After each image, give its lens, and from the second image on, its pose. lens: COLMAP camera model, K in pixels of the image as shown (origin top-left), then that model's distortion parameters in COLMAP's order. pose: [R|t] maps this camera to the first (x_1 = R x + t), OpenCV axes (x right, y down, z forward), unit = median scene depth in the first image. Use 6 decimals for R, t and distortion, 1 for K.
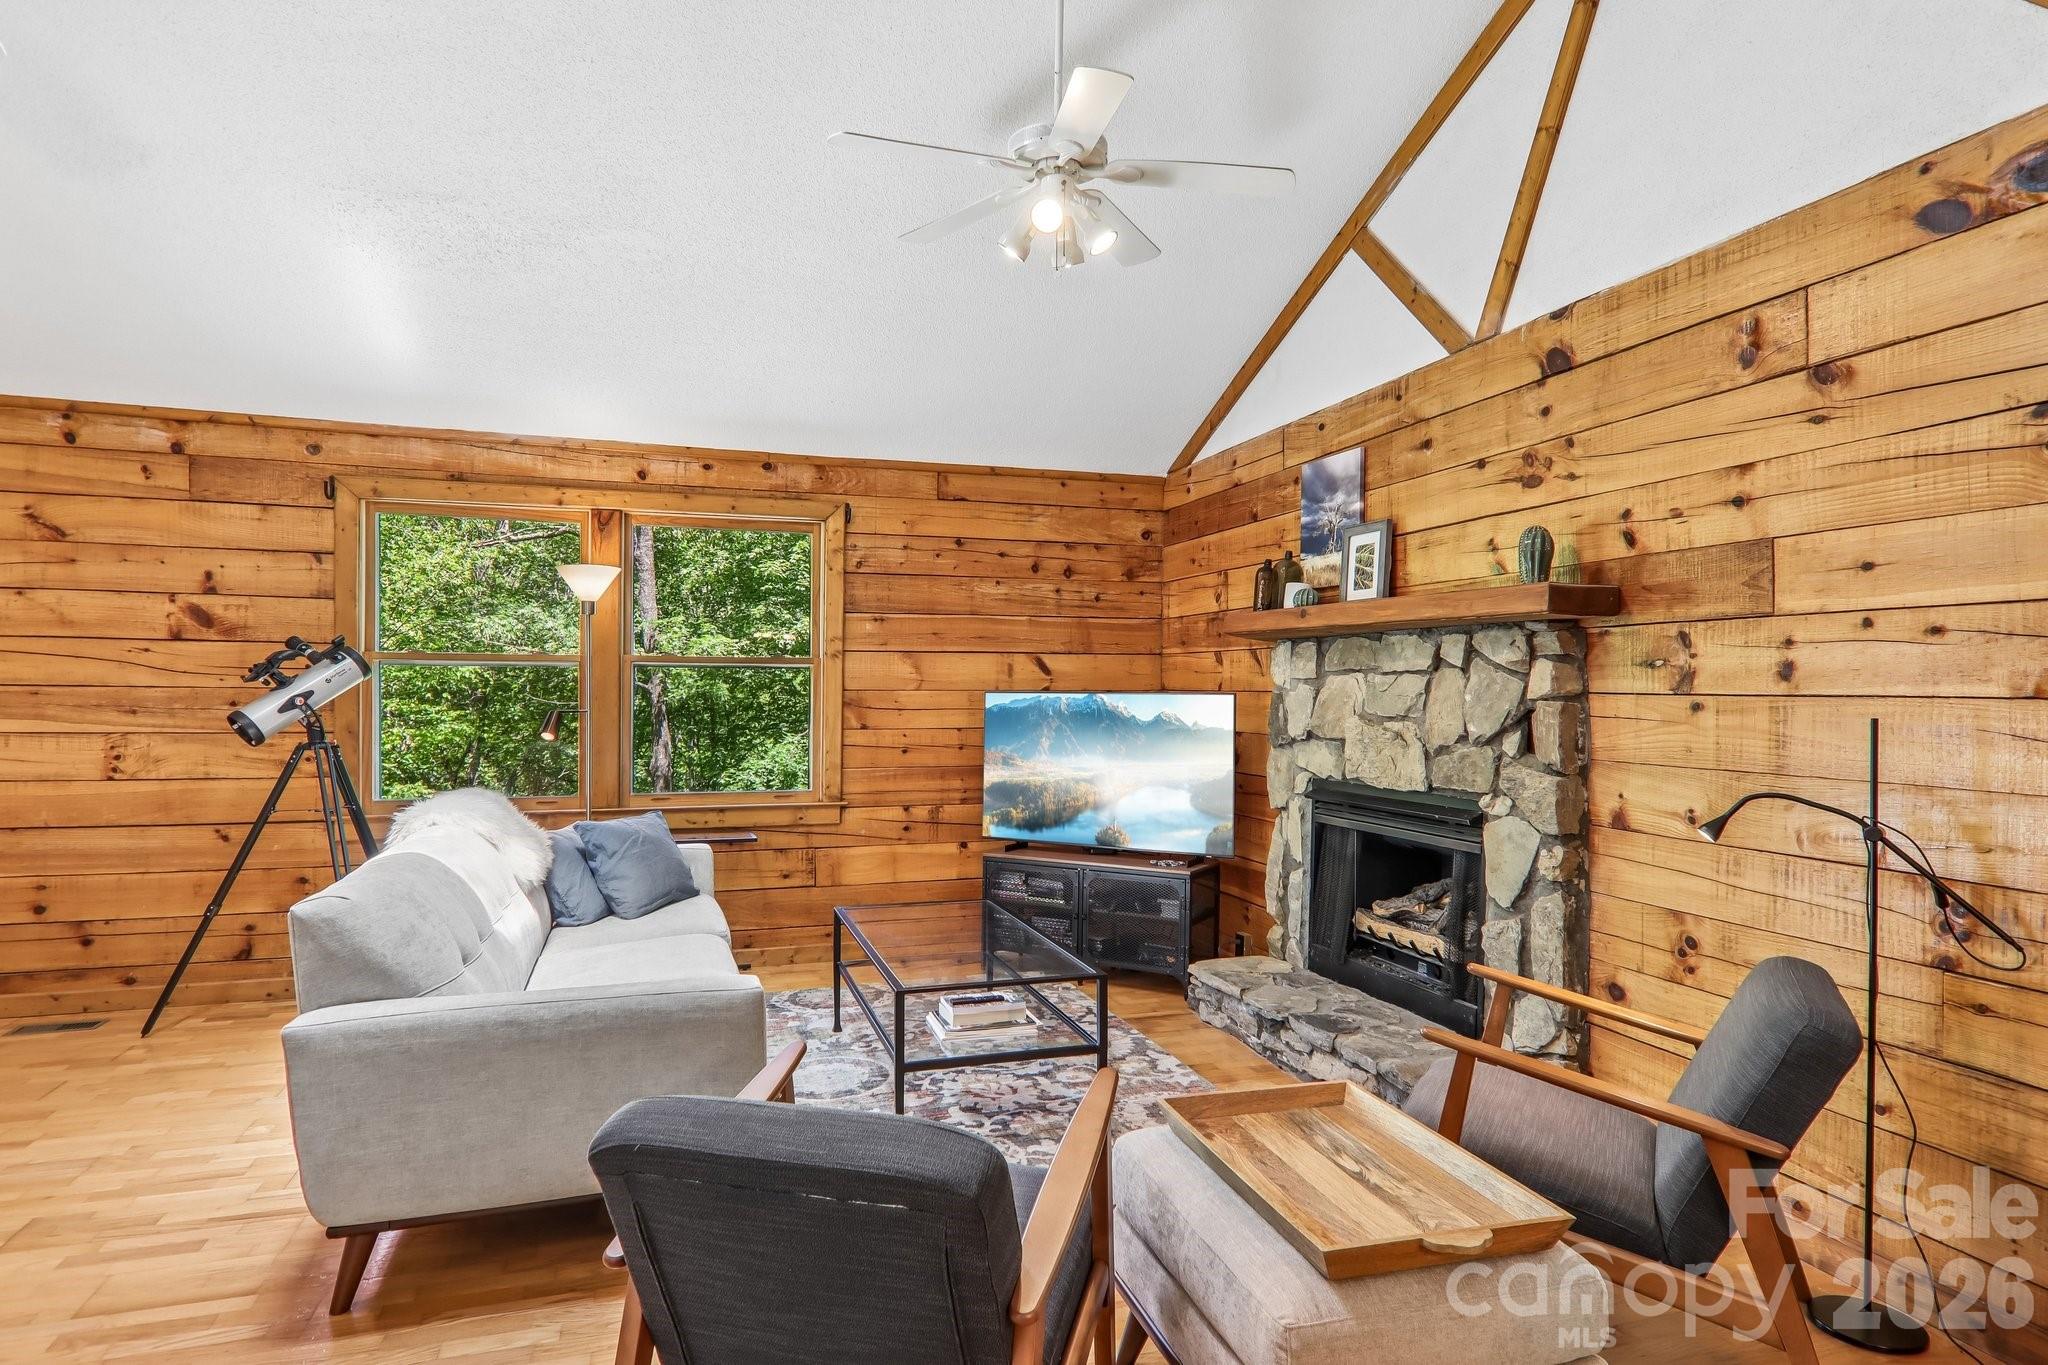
lens RADIAL K [[1128.4, 0, 1019.6], [0, 1128.4, 697.1], [0, 0, 1]] dist [0.036257, -0.019658]
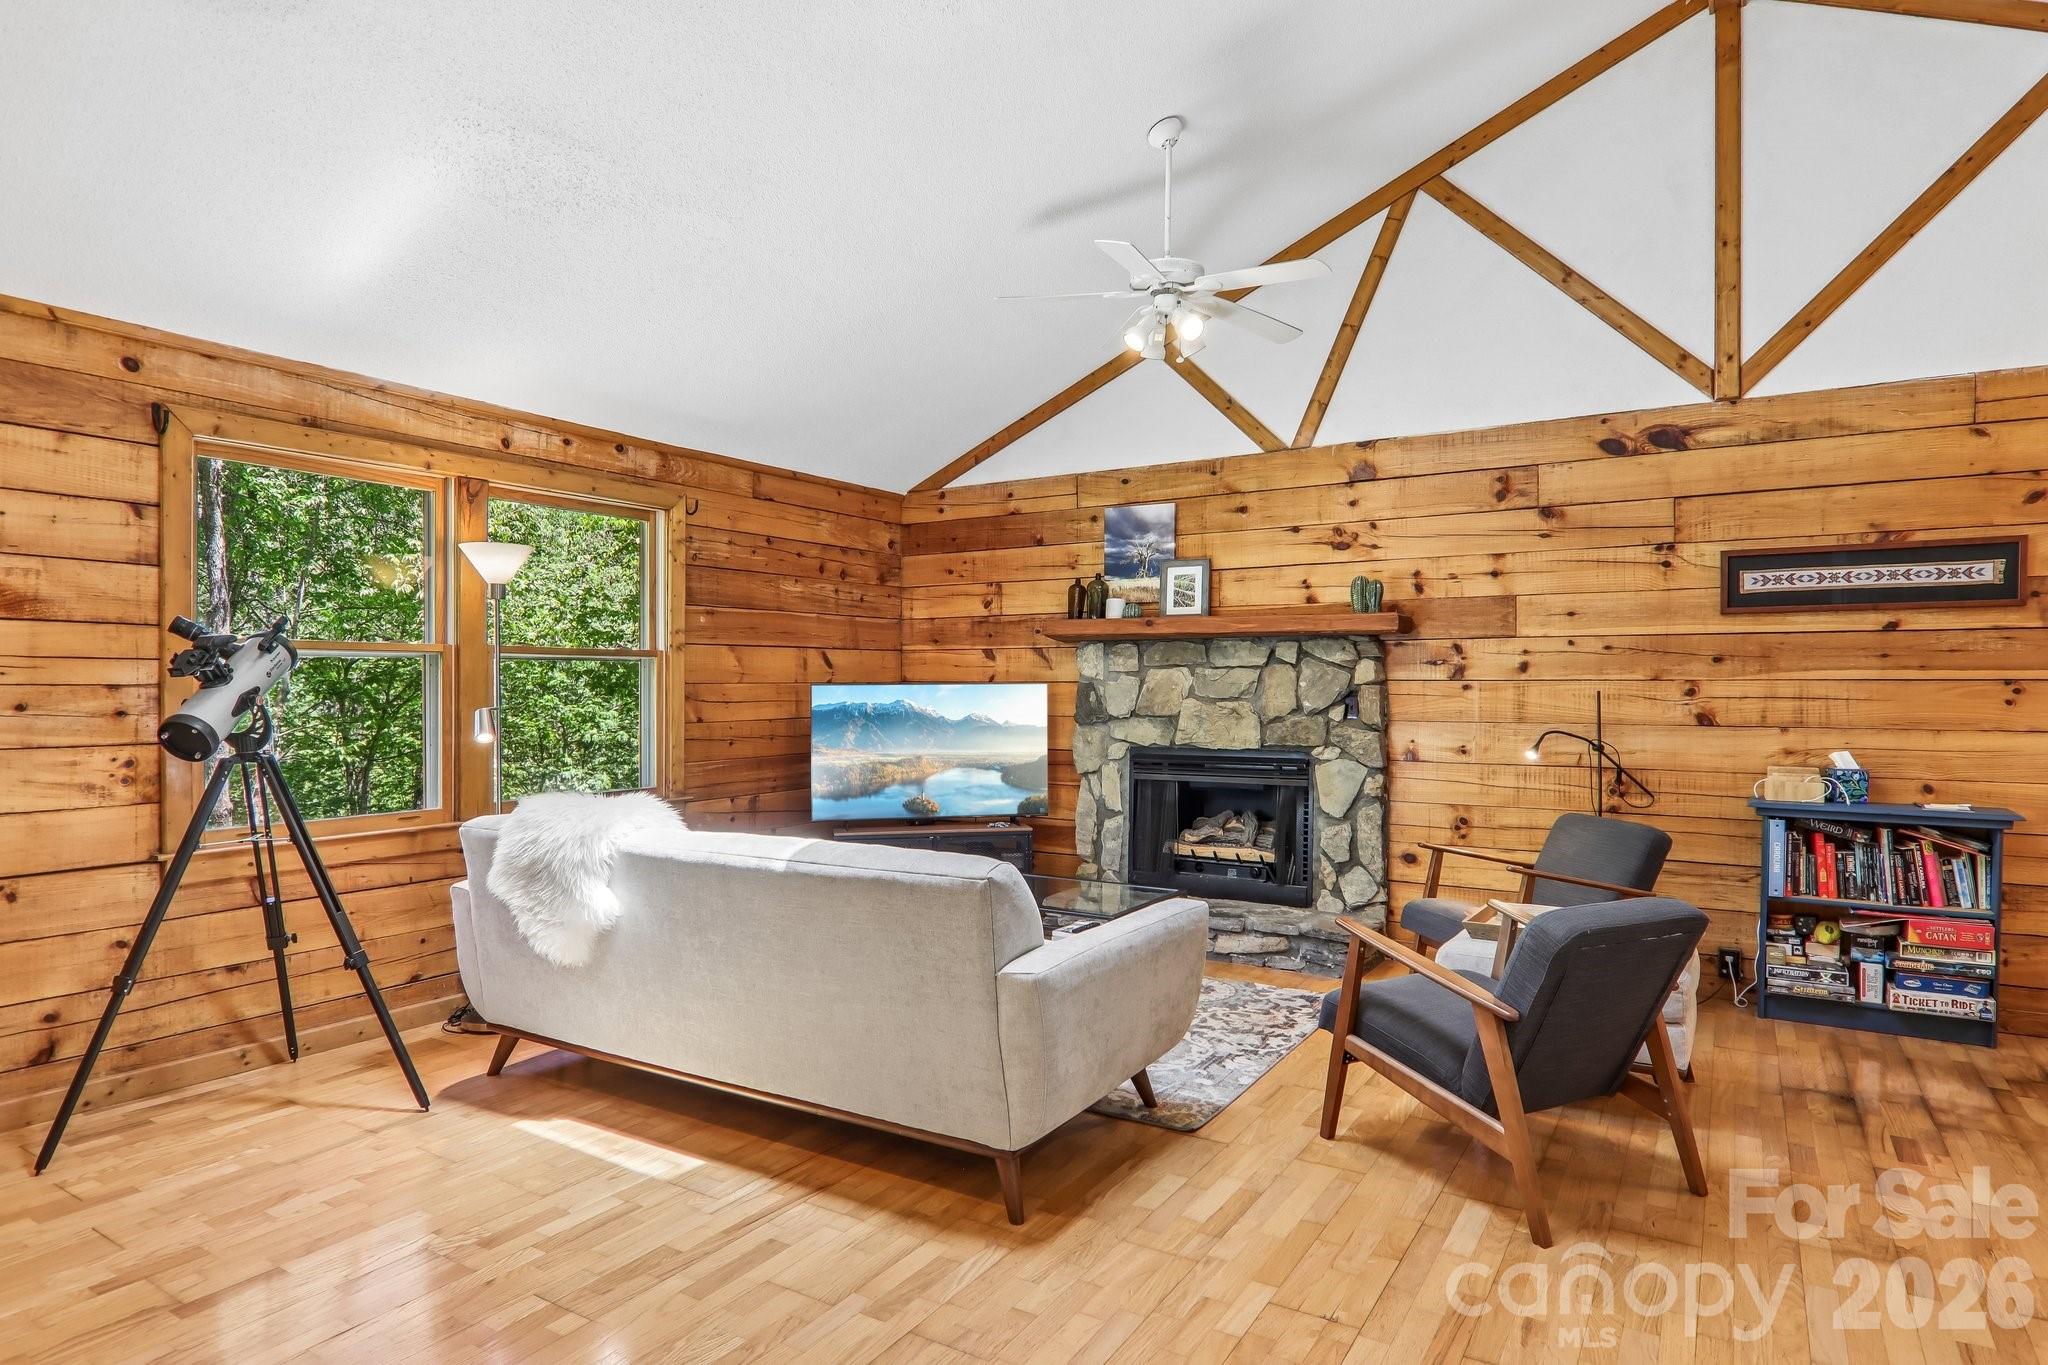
lens RADIAL K [[1142.2, 0, 1011.8], [0, 1142.2, 699.1], [0, 0, 1]] dist [0.013055, -0.025299]
pose [[0.764804, -0.015641, 0.644073, -0.781876], [0.011416, 0.999877, 0.010726, -0.000118], [-0.644161, -0.000851, 0.764889, 0.071050]]
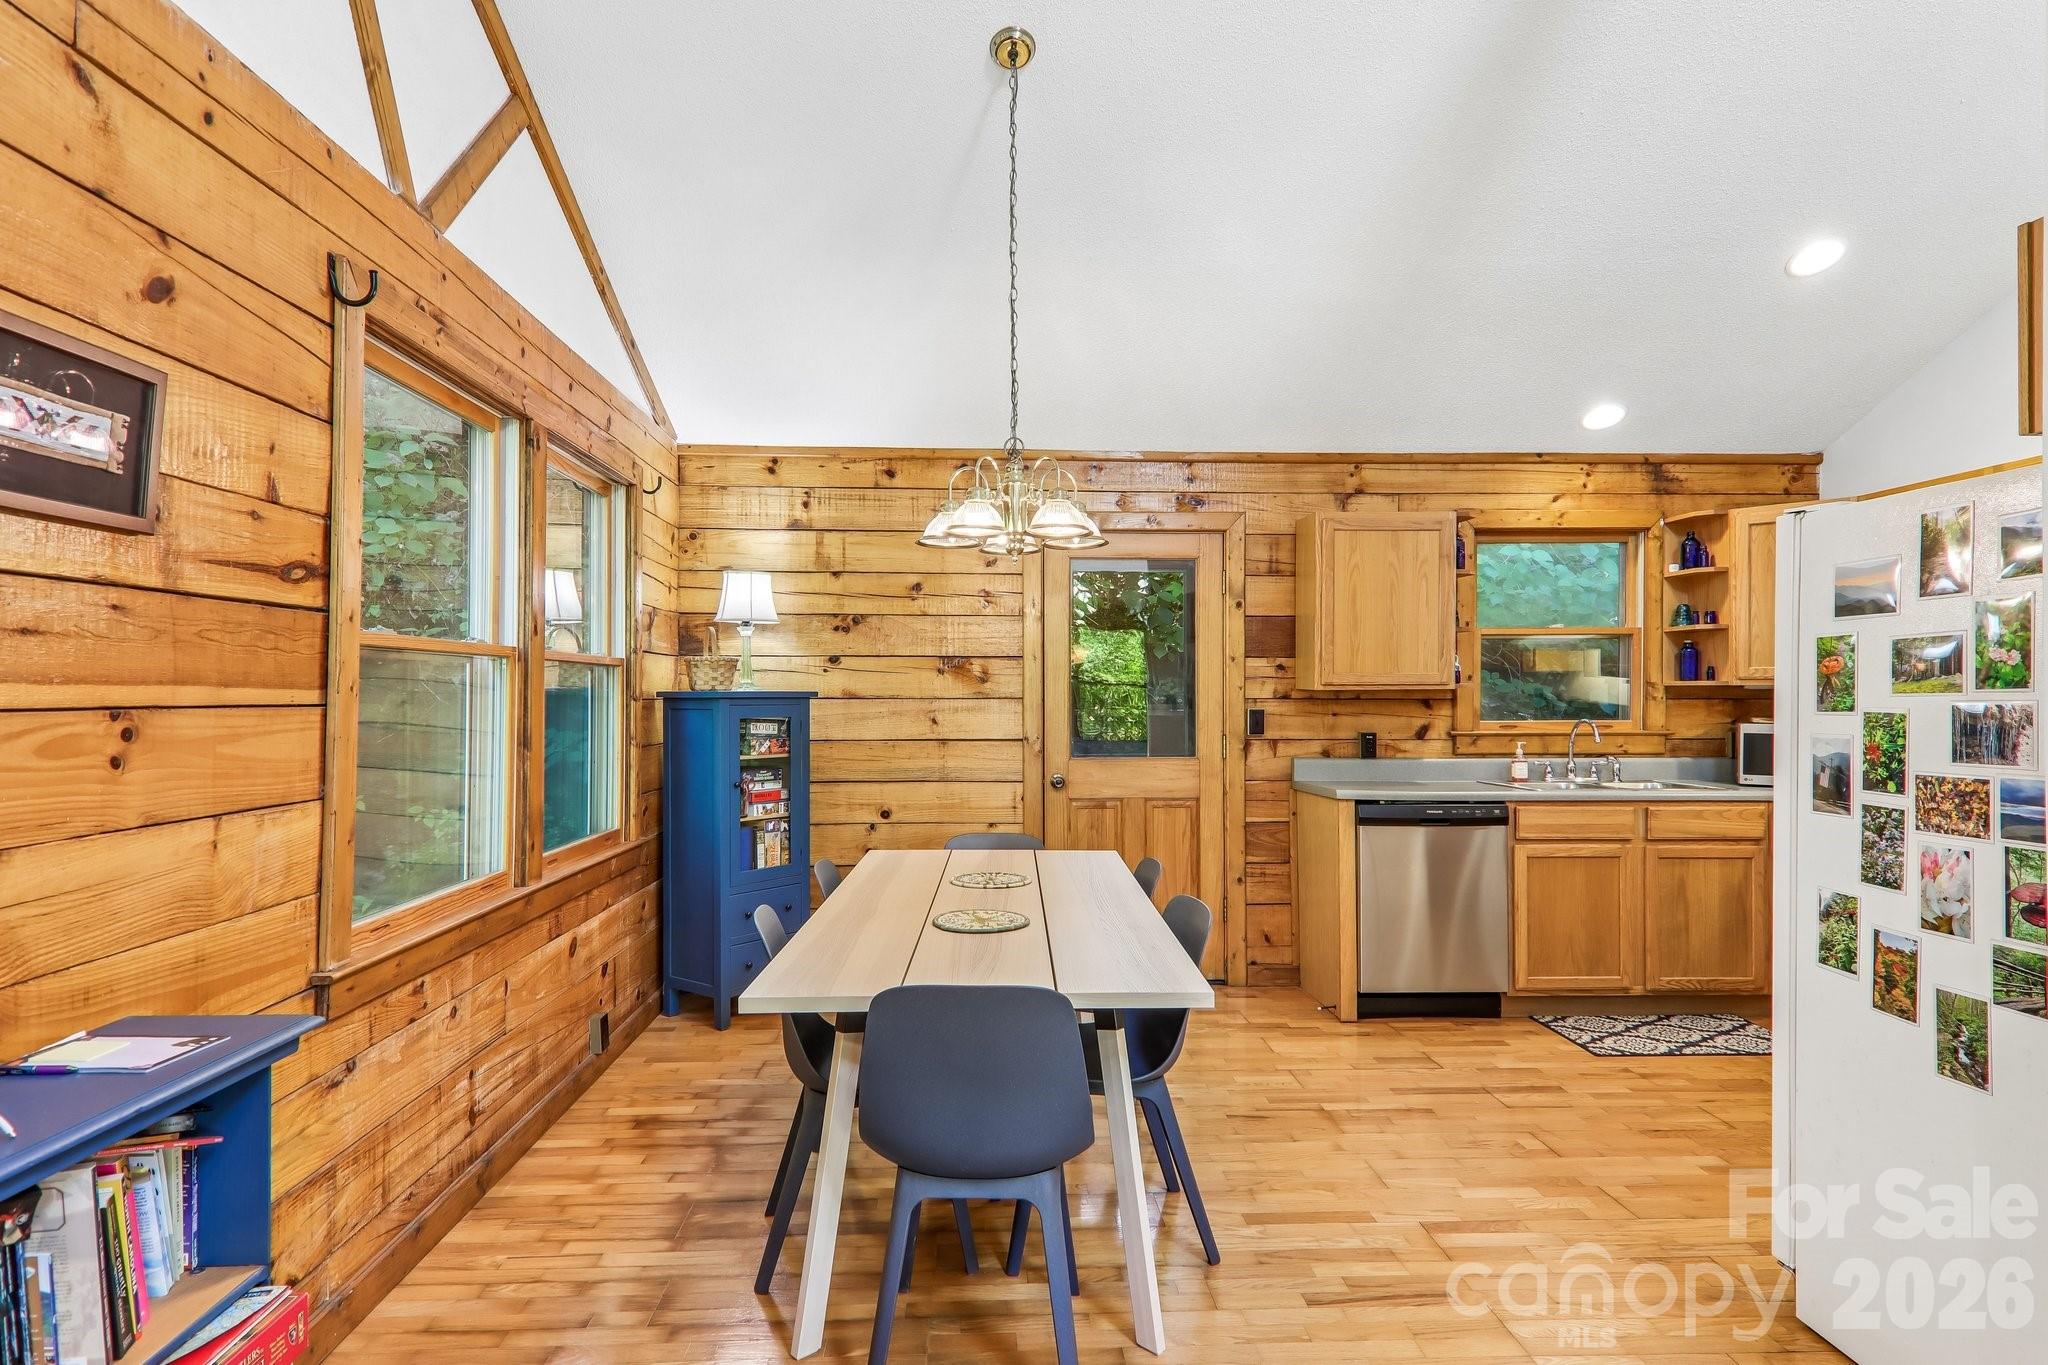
lens RADIAL K [[1128.4, 0, 1019.6], [0, 1128.4, 697.1], [0, 0, 1]] dist [0.036257, -0.019658]
pose [[-0.967126, -0.008465, 0.254157, 0.127288], [-0.004390, 0.999853, 0.016594, -0.008958], [-0.254260, 0.014933, -0.967021, 0.605461]]
